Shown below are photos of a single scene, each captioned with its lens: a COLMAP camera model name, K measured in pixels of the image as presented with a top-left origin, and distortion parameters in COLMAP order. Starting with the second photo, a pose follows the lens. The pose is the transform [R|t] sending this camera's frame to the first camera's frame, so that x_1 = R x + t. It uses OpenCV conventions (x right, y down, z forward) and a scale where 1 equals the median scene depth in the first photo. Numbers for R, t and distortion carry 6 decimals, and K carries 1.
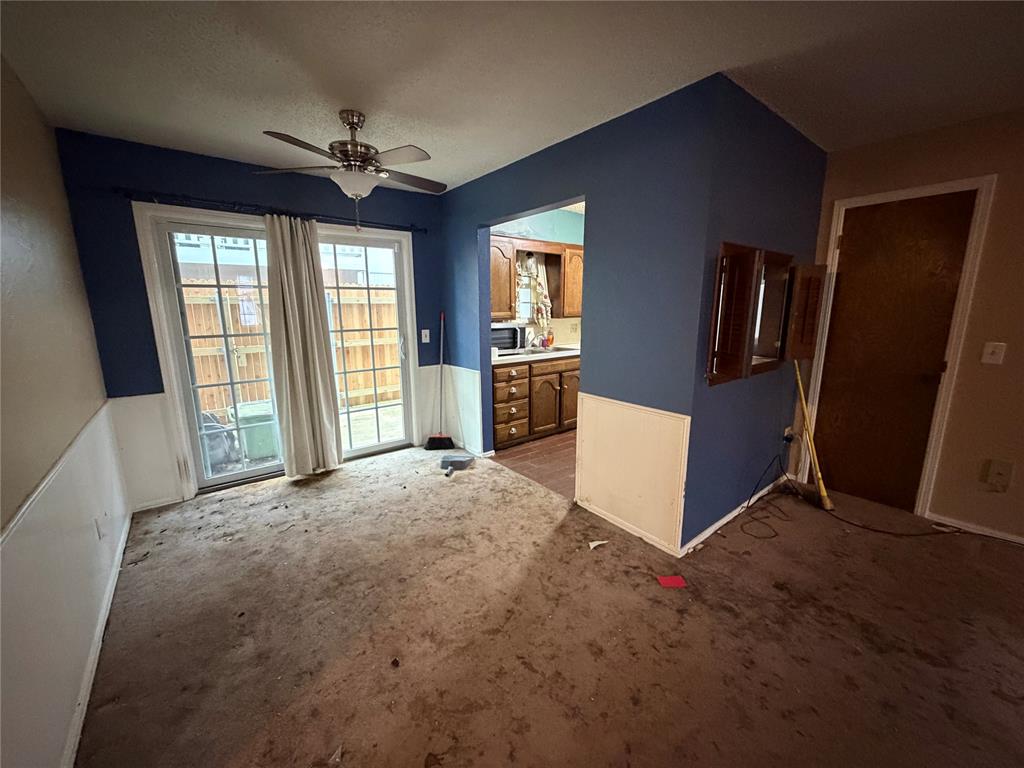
lens RADIAL K [[407.6, 0, 510.4], [0, 407.6, 381.9], [0, 0, 1]] dist [-0.000819, 0.000066]
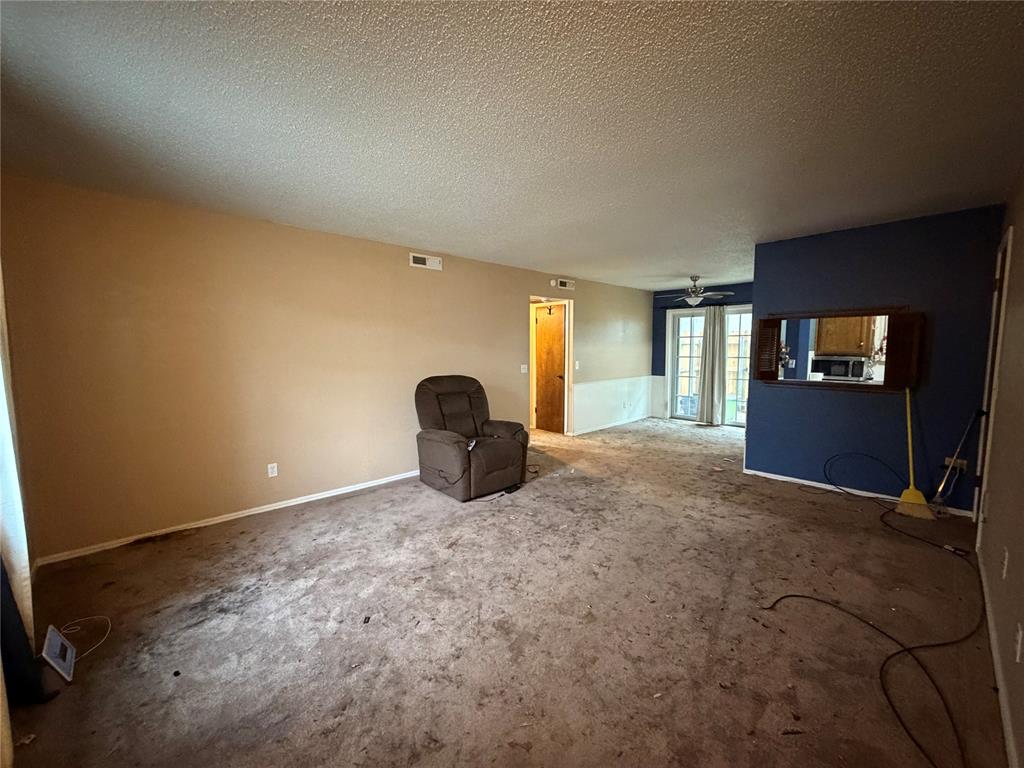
lens RADIAL K [[407.6, 0, 511.4], [0, 407.6, 385.2], [0, 0, 1]] dist [-0.000819, 0.000066]
pose [[0.088322, 0.097170, -0.991341, 1.058846], [-0.172124, 0.981748, 0.080895, 0.025204], [0.981108, 0.163489, 0.103435, -0.175375]]
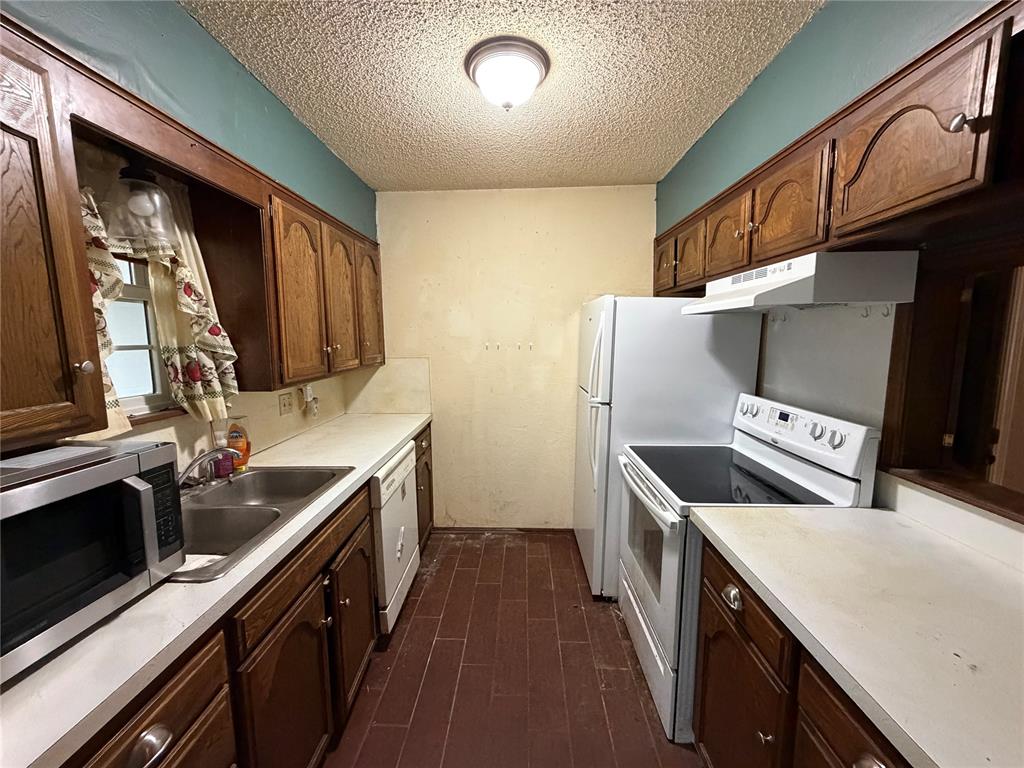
lens RADIAL K [[407.6, 0, 510.9], [0, 407.6, 383.2], [0, 0, 1]] dist [-0.000819, 0.000066]
pose [[0.649666, -0.089272, 0.754960, -0.009165], [0.142568, 0.989769, -0.005647, -0.131320], [-0.746732, 0.111302, 0.655746, 0.619024]]
